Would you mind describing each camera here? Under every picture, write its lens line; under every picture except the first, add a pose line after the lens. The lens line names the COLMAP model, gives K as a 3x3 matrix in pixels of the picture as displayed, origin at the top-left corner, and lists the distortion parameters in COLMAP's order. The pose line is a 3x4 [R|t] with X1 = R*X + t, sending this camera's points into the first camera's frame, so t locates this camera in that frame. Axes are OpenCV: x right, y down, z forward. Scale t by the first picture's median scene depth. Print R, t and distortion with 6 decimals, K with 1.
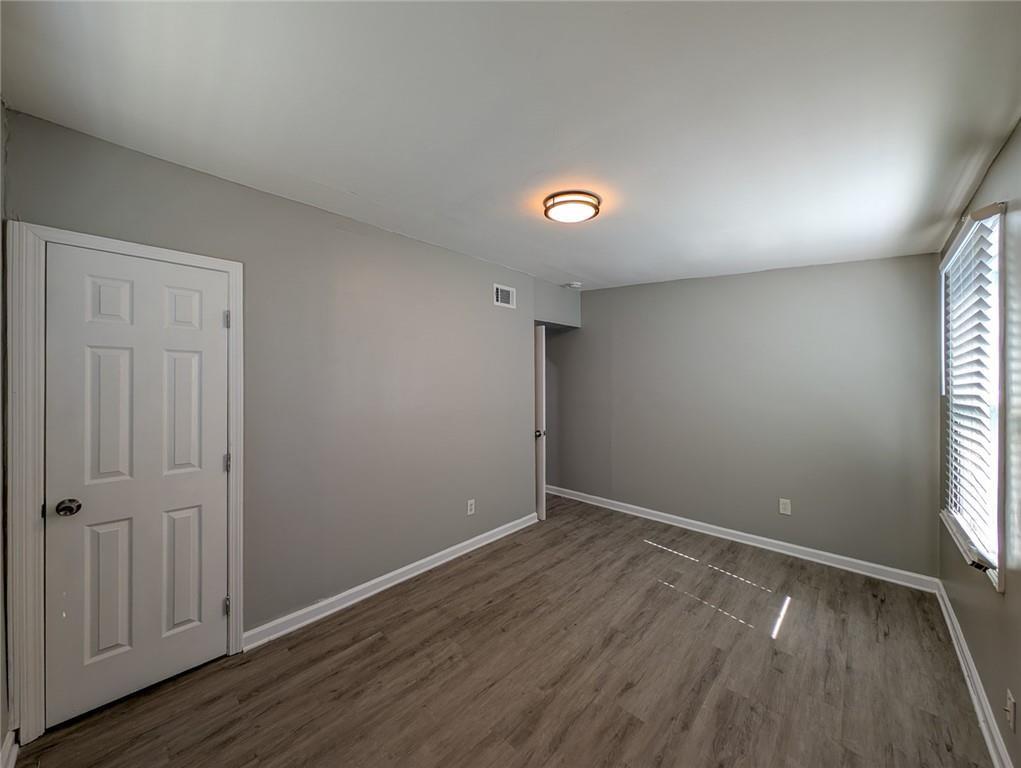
lens RADIAL K [[370.3, 0, 512.6], [0, 370.3, 380.2], [0, 0, 1]] dist [0.001710, -0.000169]
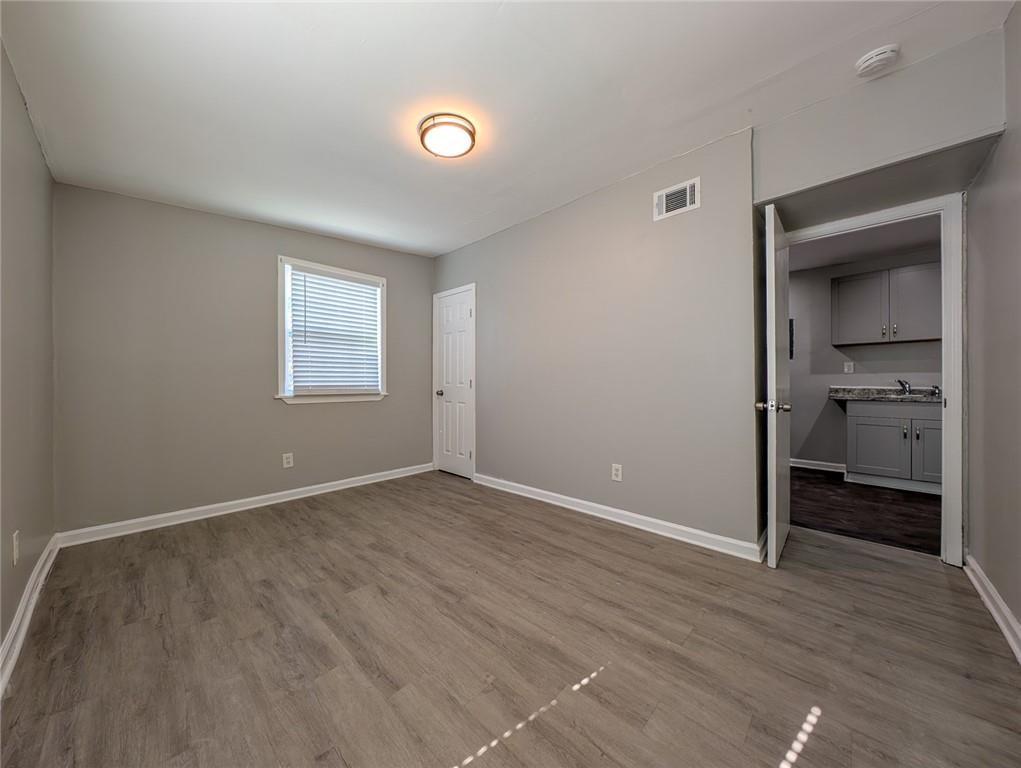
lens RADIAL K [[370.3, 0, 512.6], [0, 370.3, 380.2], [0, 0, 1]] dist [0.001710, -0.000169]
pose [[-0.003909, -0.002430, -0.999989, 1.080993], [-0.001086, 0.999996, -0.002426, 0.189584], [0.999992, 0.001076, -0.003911, 1.092750]]
